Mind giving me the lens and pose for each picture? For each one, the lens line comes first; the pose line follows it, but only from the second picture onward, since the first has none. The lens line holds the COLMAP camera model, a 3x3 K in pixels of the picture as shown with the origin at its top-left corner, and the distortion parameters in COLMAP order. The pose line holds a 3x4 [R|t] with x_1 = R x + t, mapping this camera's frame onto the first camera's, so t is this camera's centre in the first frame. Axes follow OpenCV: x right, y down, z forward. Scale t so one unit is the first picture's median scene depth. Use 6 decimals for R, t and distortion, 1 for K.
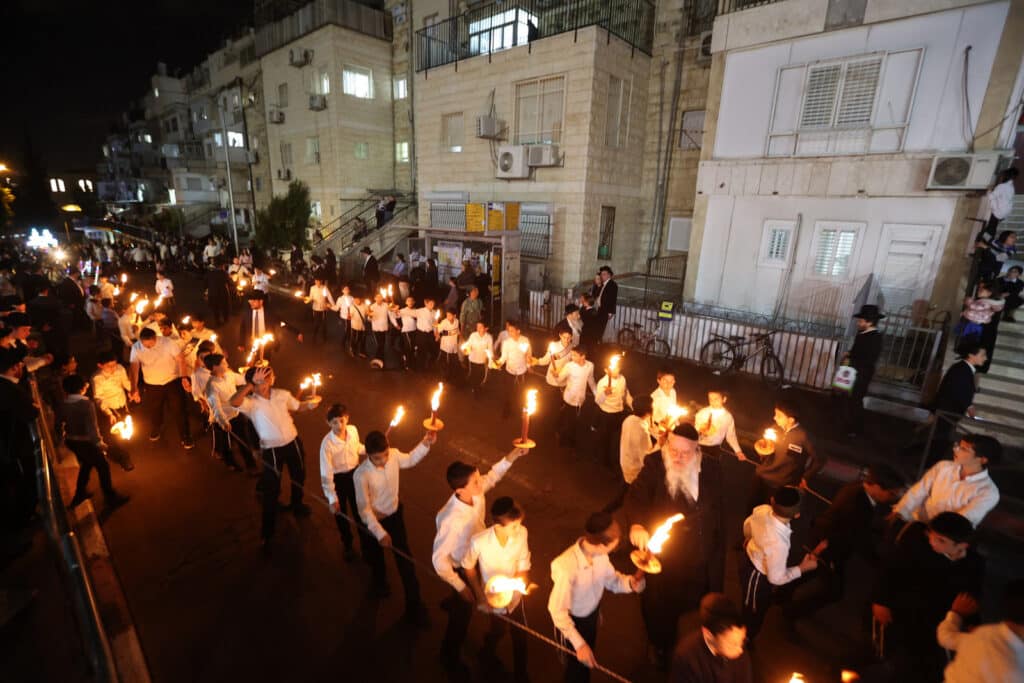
lens RADIAL K [[468.1, 0, 506.9], [0, 468.1, 343.7], [0, 0, 1]] dist [-0.032125, 0.011547]
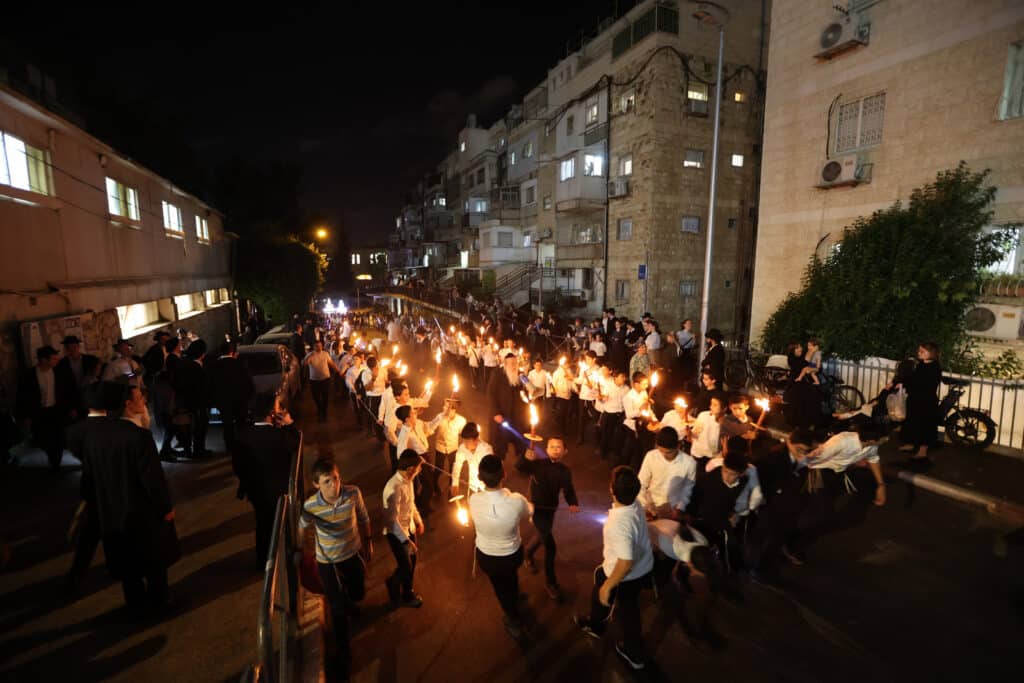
lens RADIAL K [[468.1, 0, 506.9], [0, 468.1, 343.7], [0, 0, 1]] dist [-0.032125, 0.011547]
pose [[0.907177, 0.042617, -0.418585, -0.298785], [-0.099654, 0.988313, -0.115351, -0.072739], [0.408777, 0.146357, 0.900822, 0.280843]]
